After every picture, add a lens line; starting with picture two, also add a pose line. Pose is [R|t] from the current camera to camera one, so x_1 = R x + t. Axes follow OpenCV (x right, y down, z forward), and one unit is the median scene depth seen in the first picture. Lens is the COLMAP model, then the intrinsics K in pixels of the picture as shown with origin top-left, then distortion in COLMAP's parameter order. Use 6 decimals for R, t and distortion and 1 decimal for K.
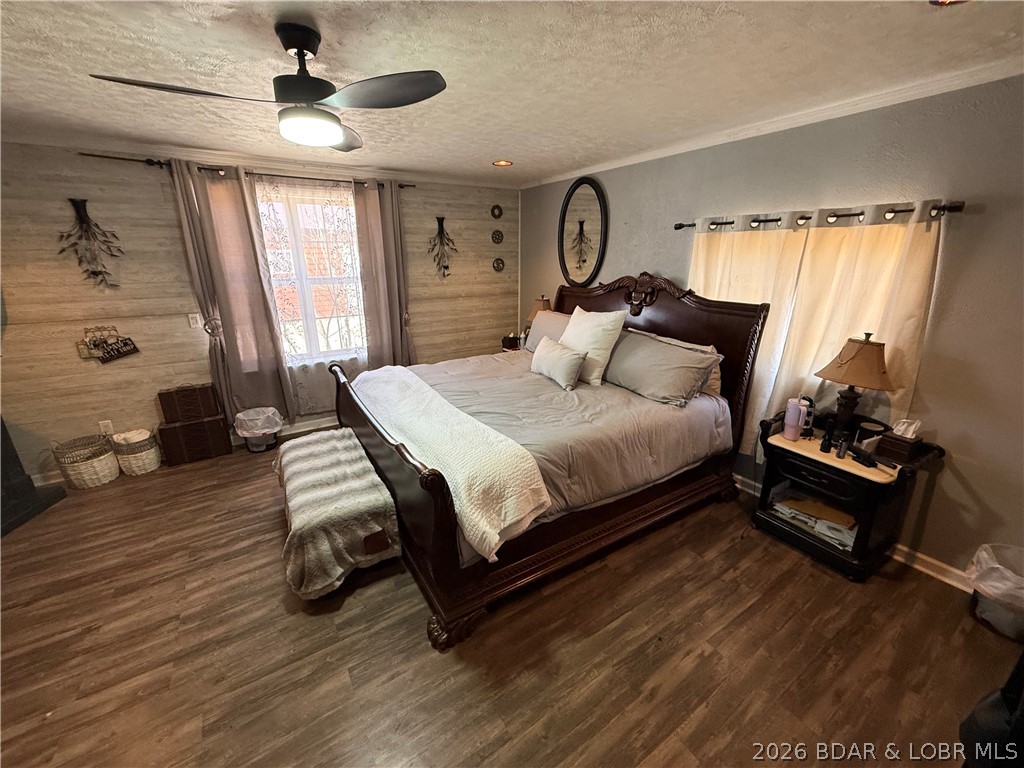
lens RADIAL K [[408.9, 0, 509.0], [0, 408.9, 388.2], [0, 0, 1]] dist [0.000836, -0.000070]
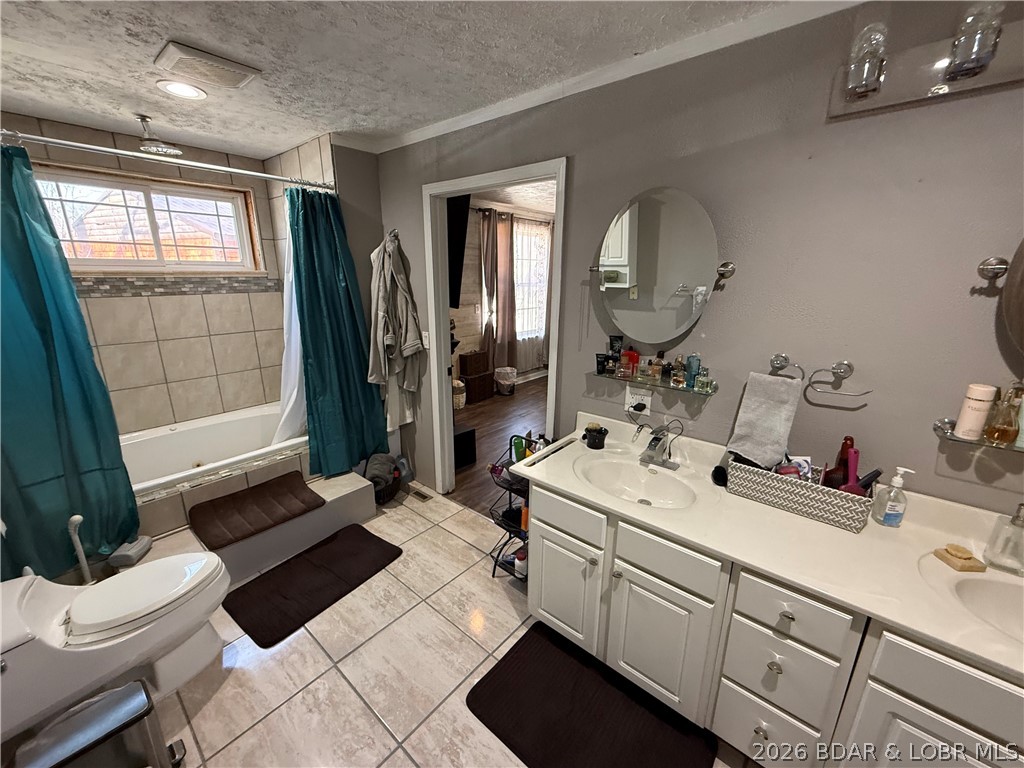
lens RADIAL K [[408.9, 0, 509.0], [0, 408.9, 388.2], [0, 0, 1]] dist [0.000836, -0.000070]
pose [[0.957134, -0.076313, 0.279410, -1.151058], [0.086373, 0.995977, -0.023851, 0.185189], [-0.276466, 0.046962, 0.959875, -0.511667]]
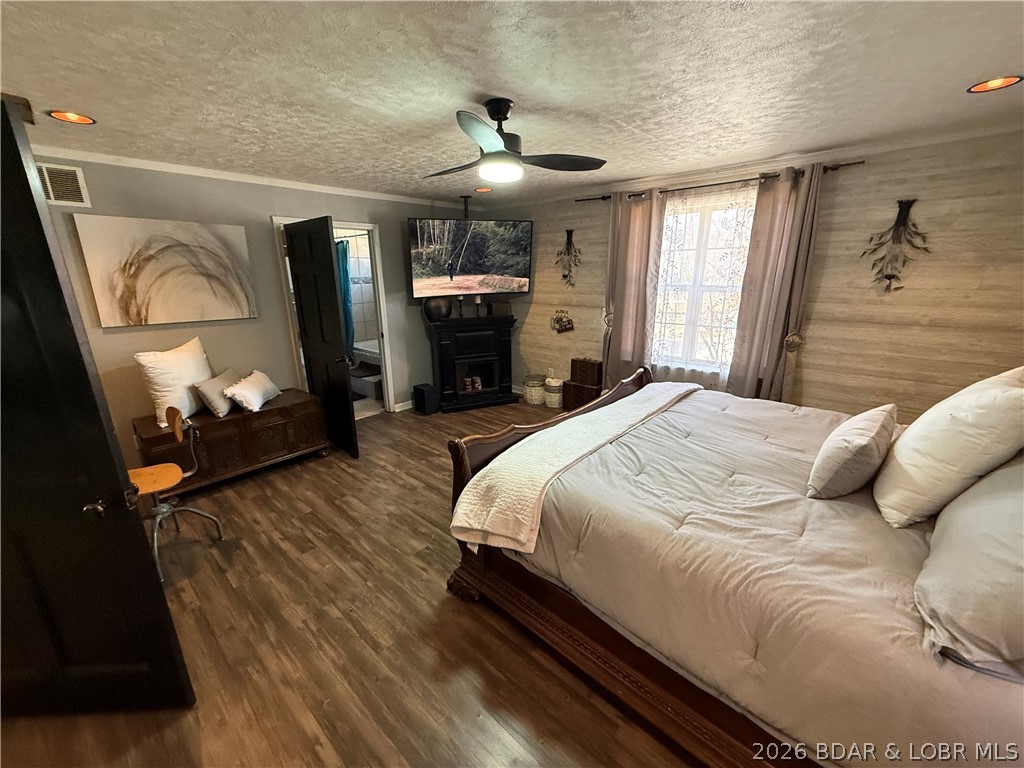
lens RADIAL K [[408.9, 0, 509.0], [0, 408.9, 388.2], [0, 0, 1]] dist [0.000836, -0.000070]
pose [[0.253266, 0.270248, -0.928882, 0.464855], [-0.285247, 0.938360, 0.195231, -0.111047], [0.924387, 0.215515, 0.314742, 0.361969]]
